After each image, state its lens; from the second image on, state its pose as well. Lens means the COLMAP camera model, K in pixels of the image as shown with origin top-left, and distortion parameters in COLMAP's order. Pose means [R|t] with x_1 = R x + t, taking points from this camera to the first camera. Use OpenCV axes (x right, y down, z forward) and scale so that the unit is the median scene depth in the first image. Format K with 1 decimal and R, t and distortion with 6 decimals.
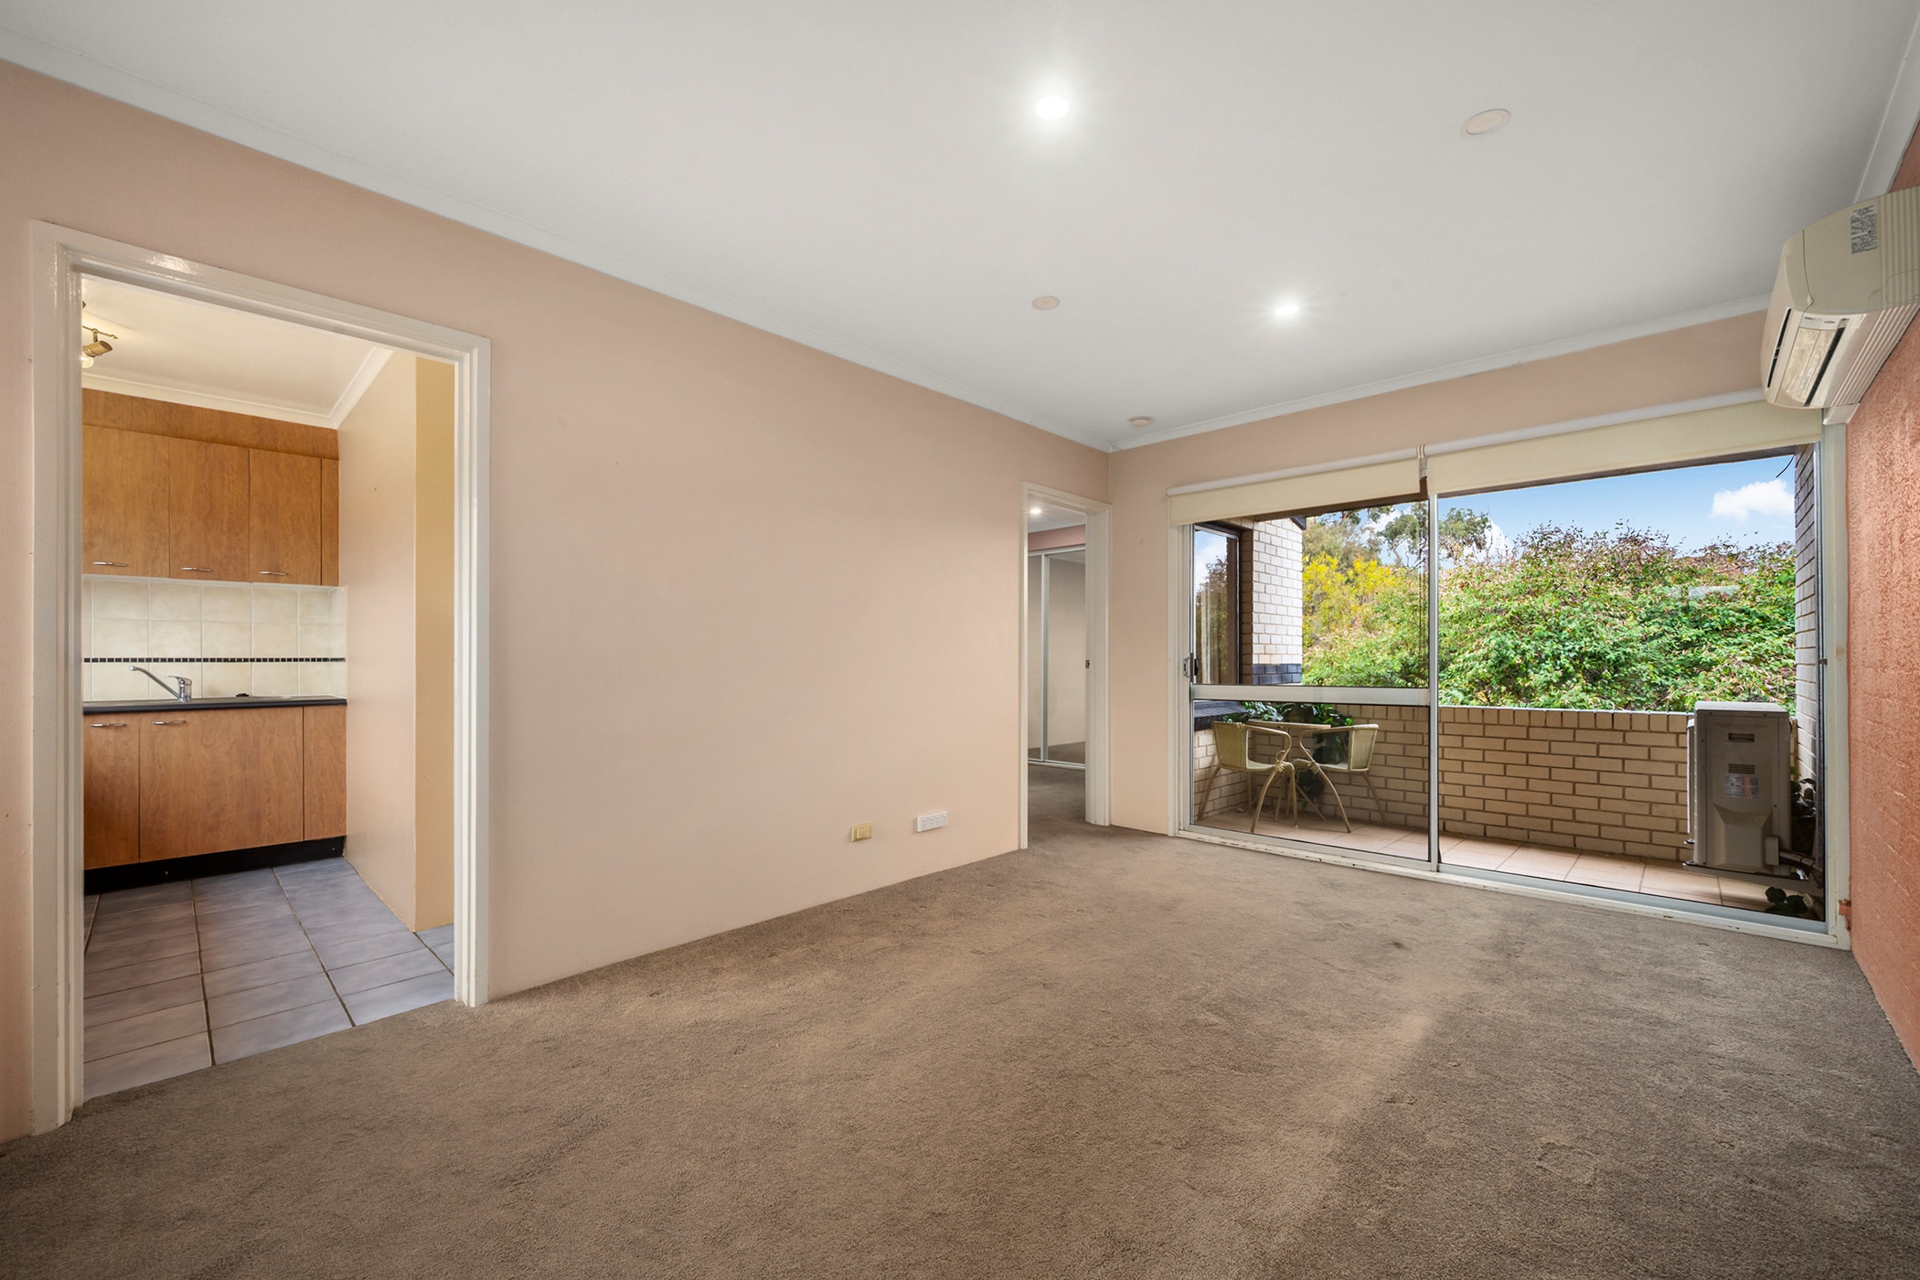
lens RADIAL K [[766.6, 0, 958.6], [0, 766.6, 656.7], [0, 0, 1]] dist [-0.002115, 0.000116]
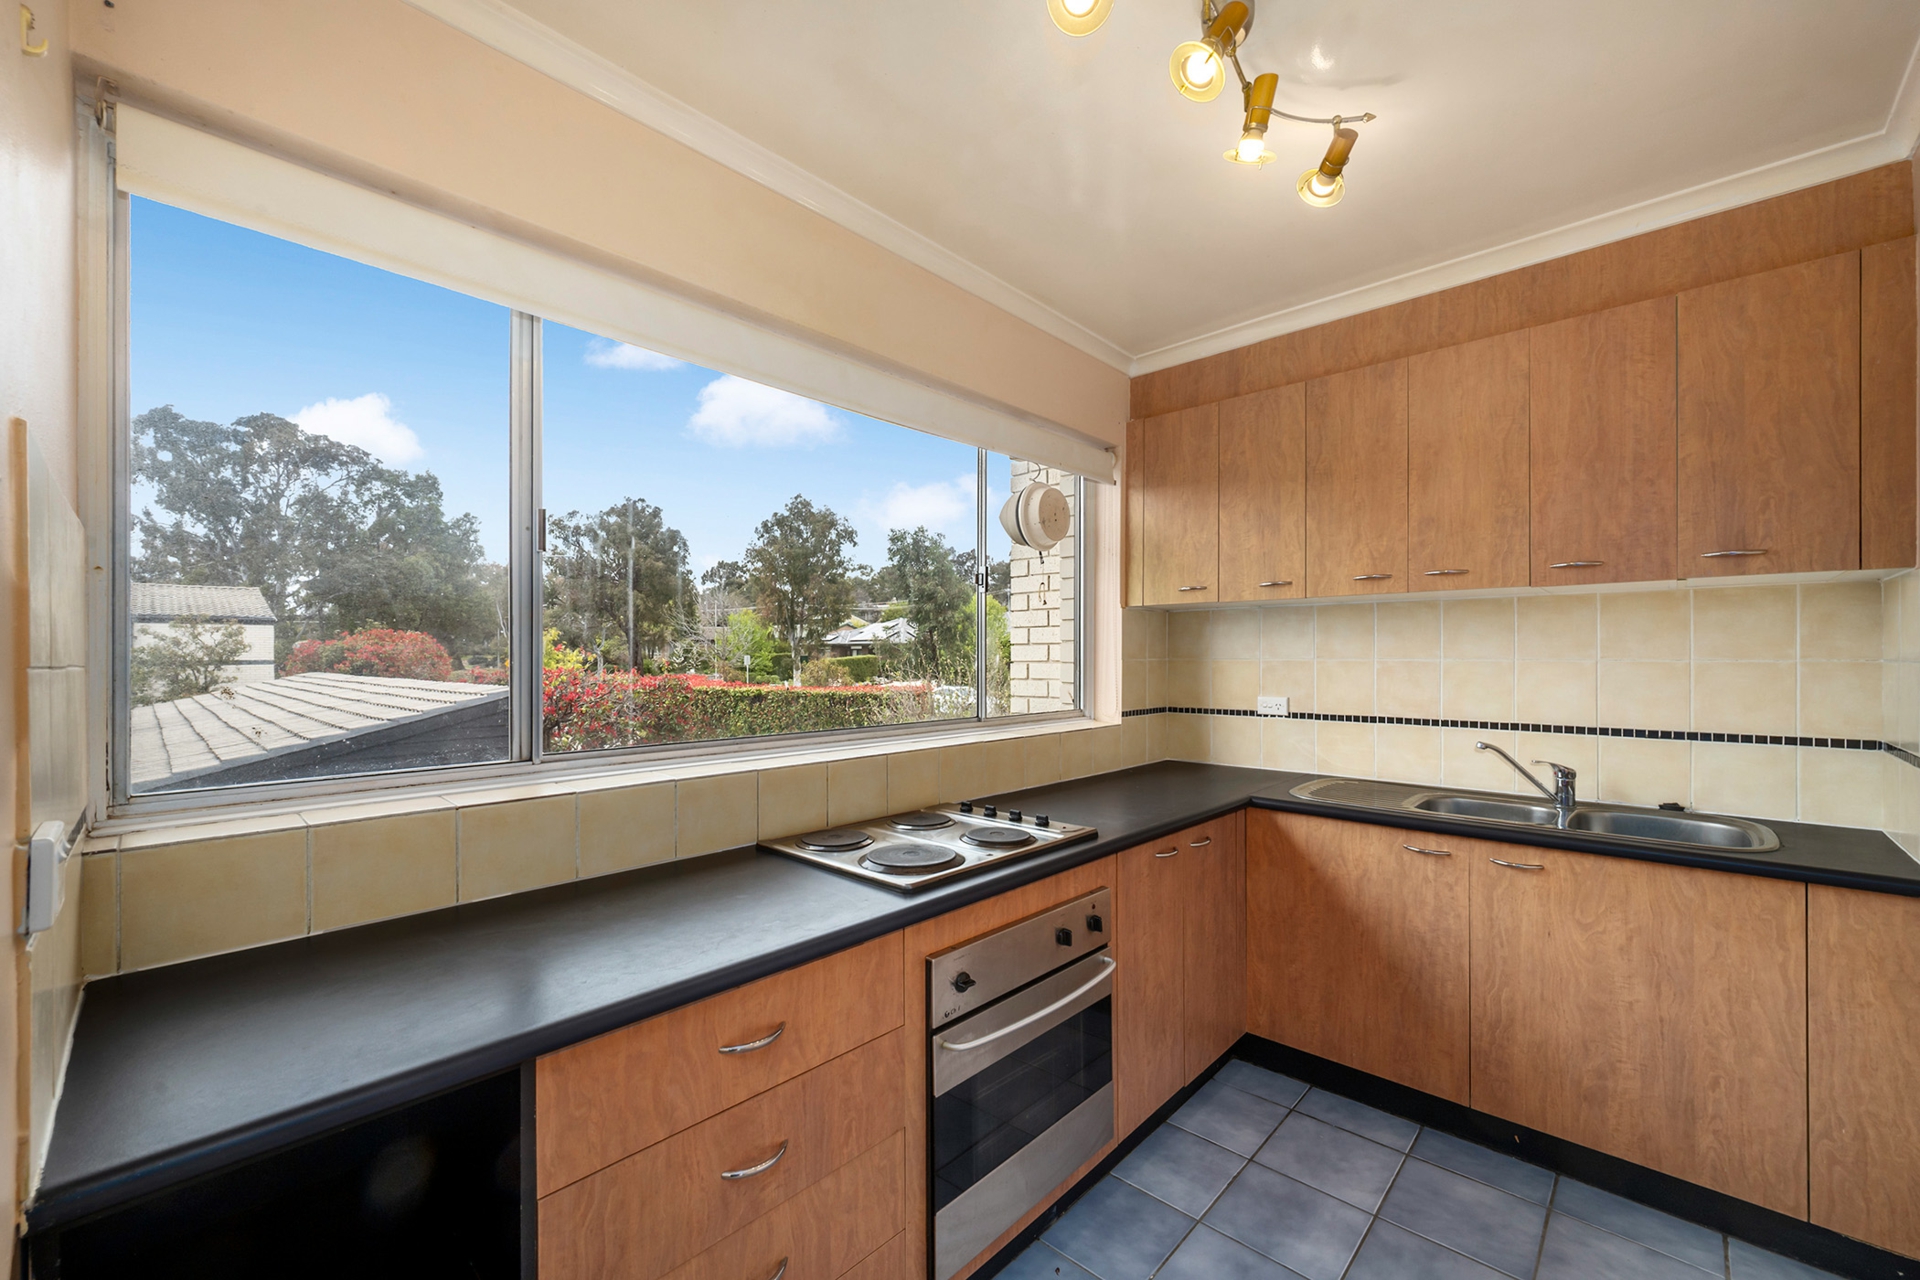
lens RADIAL K [[766.6, 0, 958.6], [0, 766.6, 656.7], [0, 0, 1]] dist [-0.002115, 0.000116]
pose [[0.014234, 0.005101, -0.999886, -0.387346], [0.005801, 0.999970, 0.005184, -0.045750], [0.999882, -0.005874, 0.014204, 0.460953]]
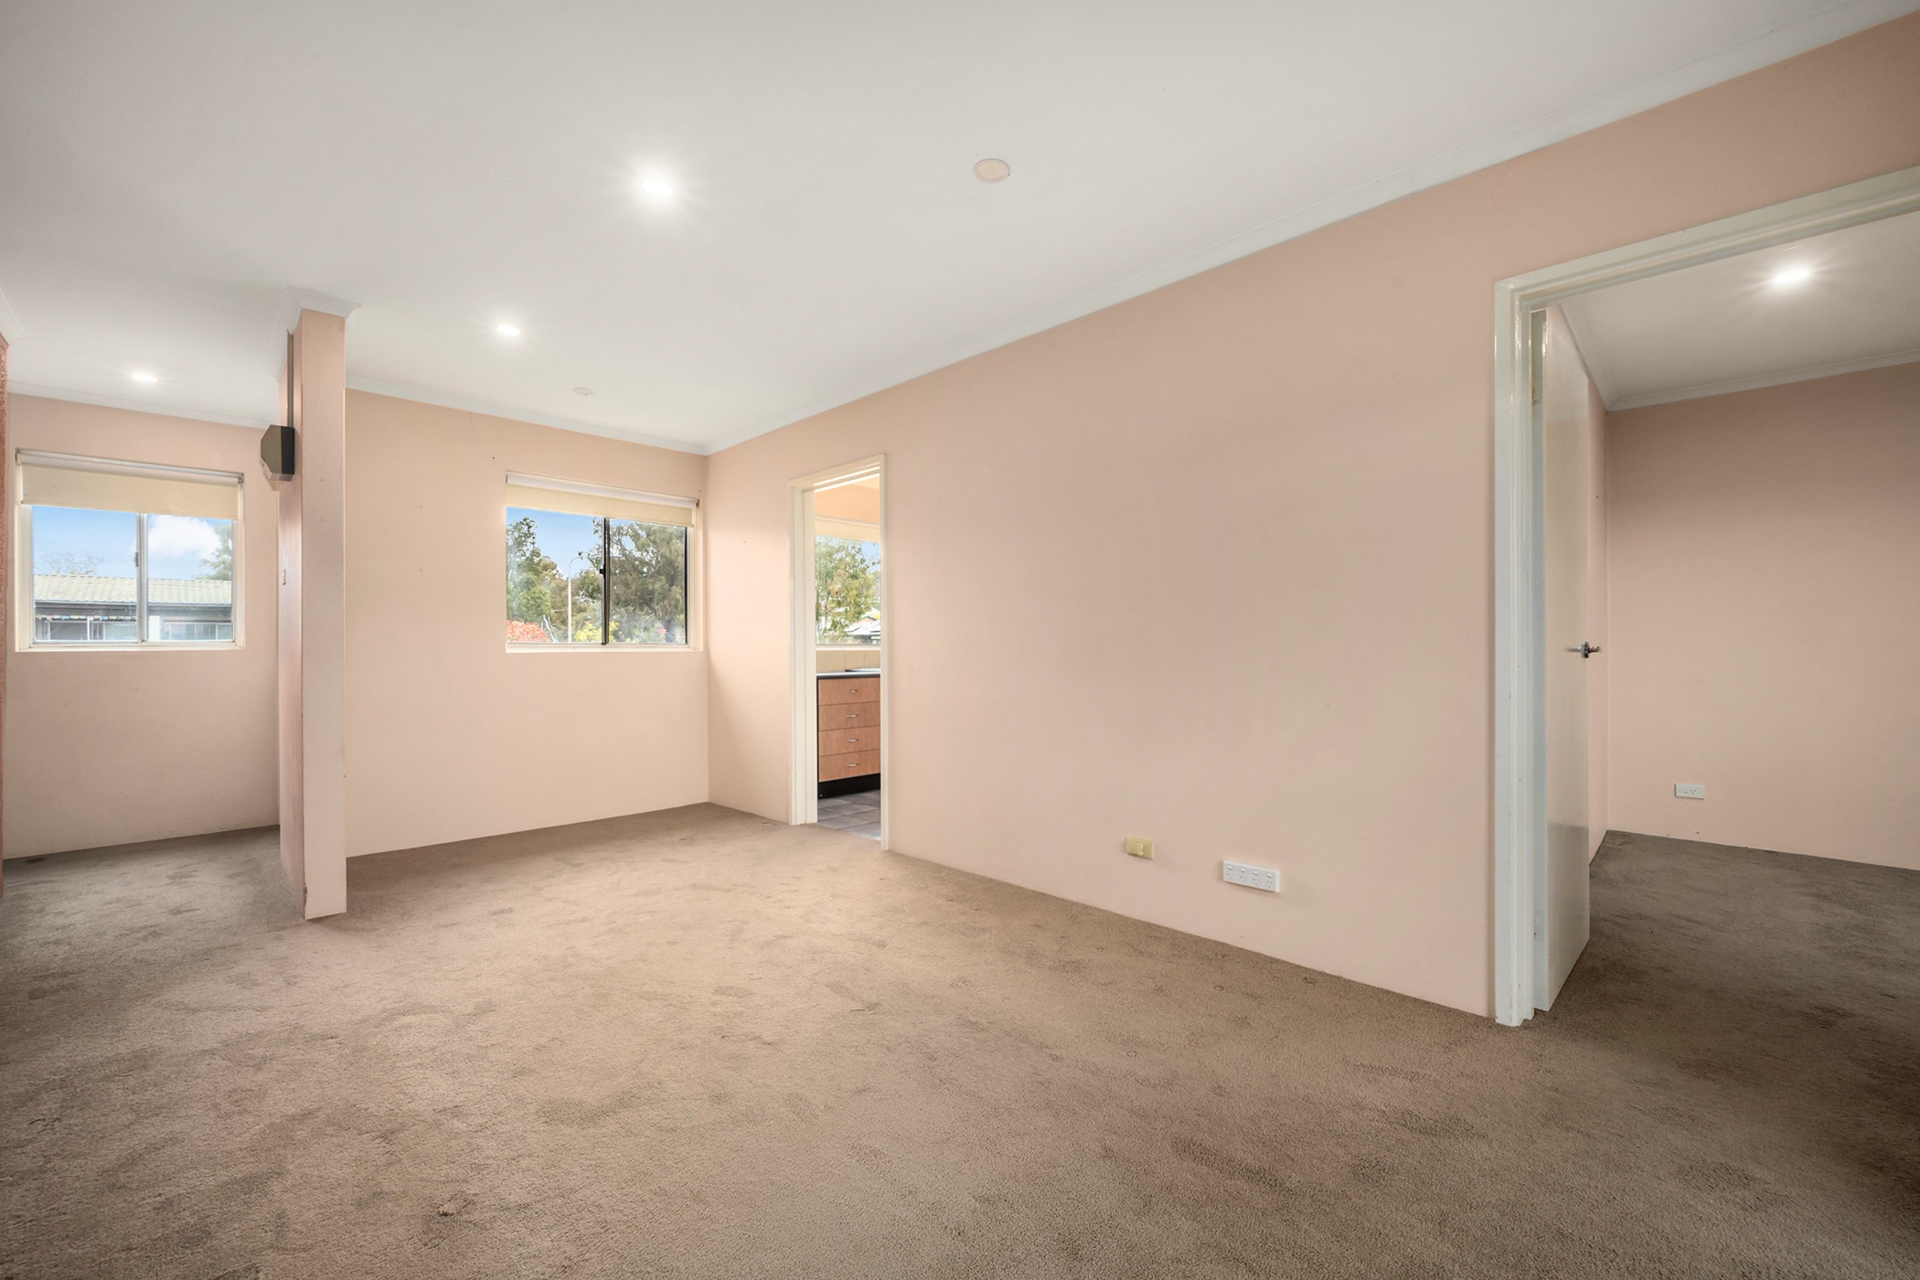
lens RADIAL K [[760.8, 0, 958.6], [0, 760.8, 646.2], [0, 0, 1]] dist [0.000307, 0.000536]
pose [[-0.011208, 0.001663, -0.999936, 0.503716], [0.009147, 0.999957, 0.001561, 0.002117], [0.999895, -0.009129, -0.011222, 0.570495]]
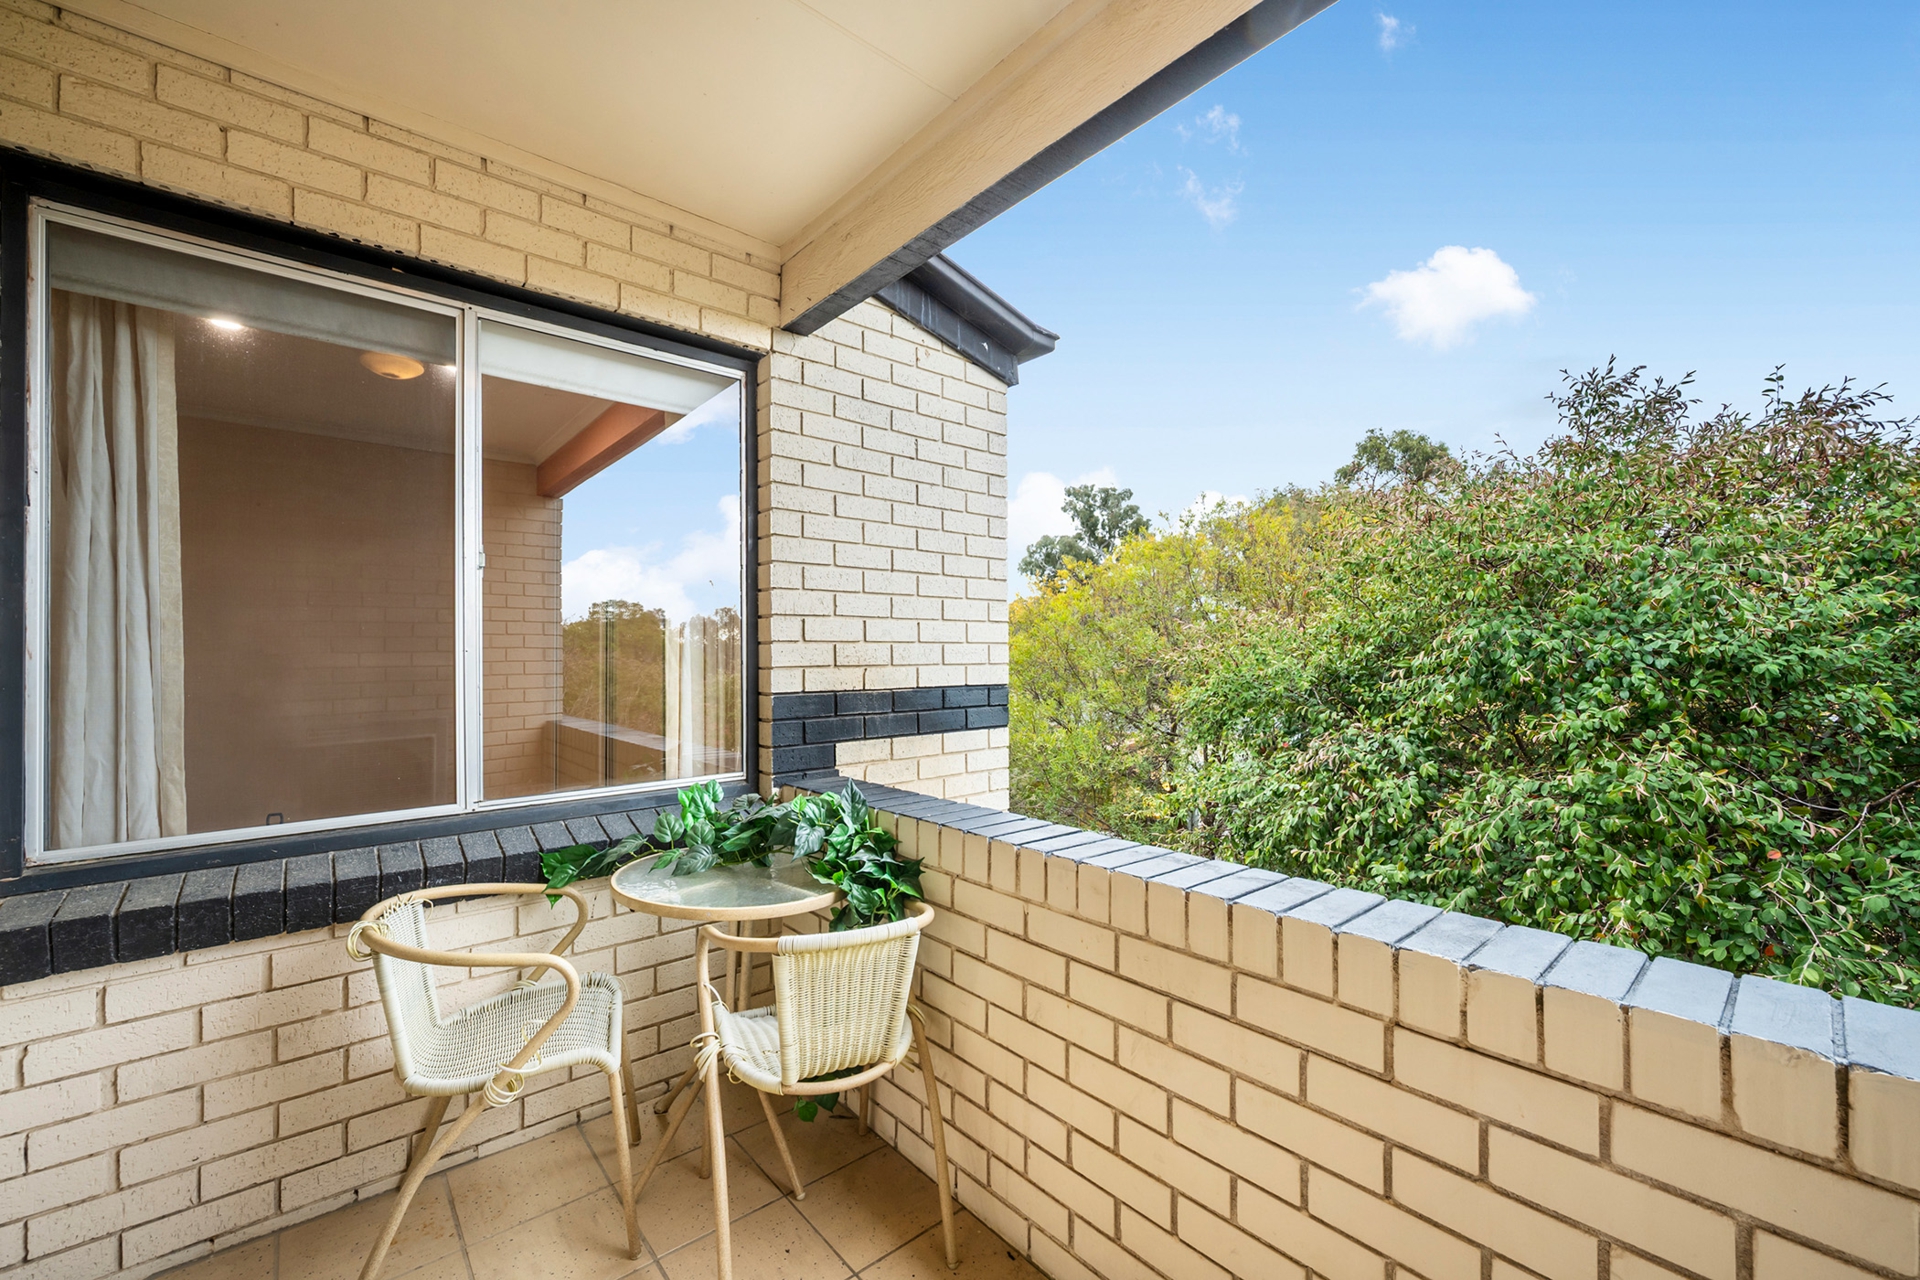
lens RADIAL K [[760.8, 0, 958.6], [0, 760.8, 646.2], [0, 0, 1]] dist [0.000307, 0.000536]
pose [[0.995594, -0.004400, -0.093669, 0.653870], [0.004161, 0.999988, -0.002737, -0.016999], [0.093680, 0.002335, 0.995600, 0.786195]]
